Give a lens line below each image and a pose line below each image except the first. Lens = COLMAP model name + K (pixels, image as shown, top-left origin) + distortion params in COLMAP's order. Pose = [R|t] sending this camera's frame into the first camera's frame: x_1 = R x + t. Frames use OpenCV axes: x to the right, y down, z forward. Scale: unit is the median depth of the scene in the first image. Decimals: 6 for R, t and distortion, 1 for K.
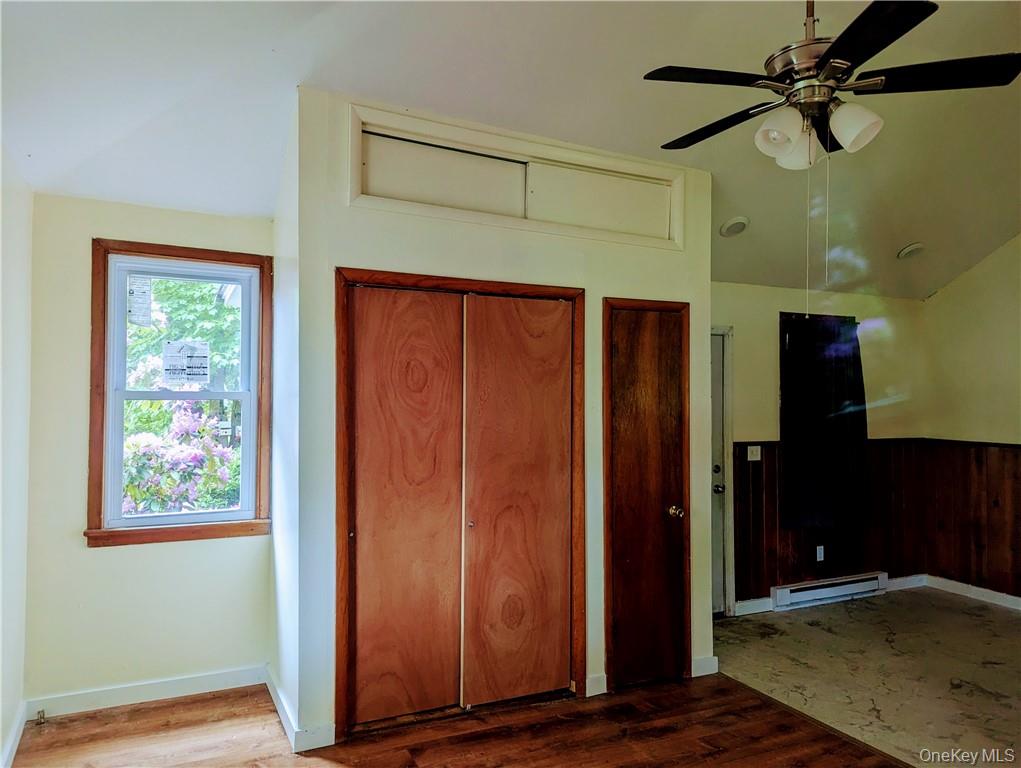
lens RADIAL K [[710.6, 0, 508.3], [0, 710.6, 387.5], [0, 0, 1]] dist [0.032805, -0.038152]
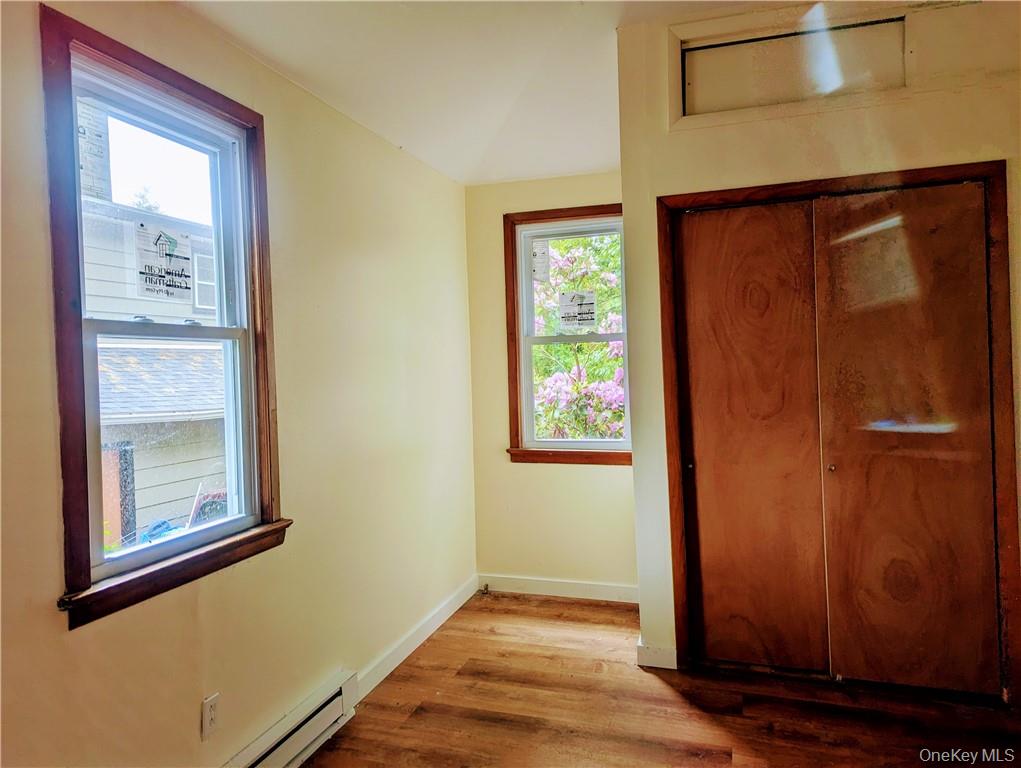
lens RADIAL K [[710.6, 0, 521.1], [0, 710.6, 382.7], [0, 0, 1]] dist [0.032805, -0.038152]
pose [[0.699199, -0.019099, -0.714672, 0.314867], [0.044686, 0.998856, 0.017026, 0.061972], [0.713529, -0.043840, 0.699253, 0.143979]]
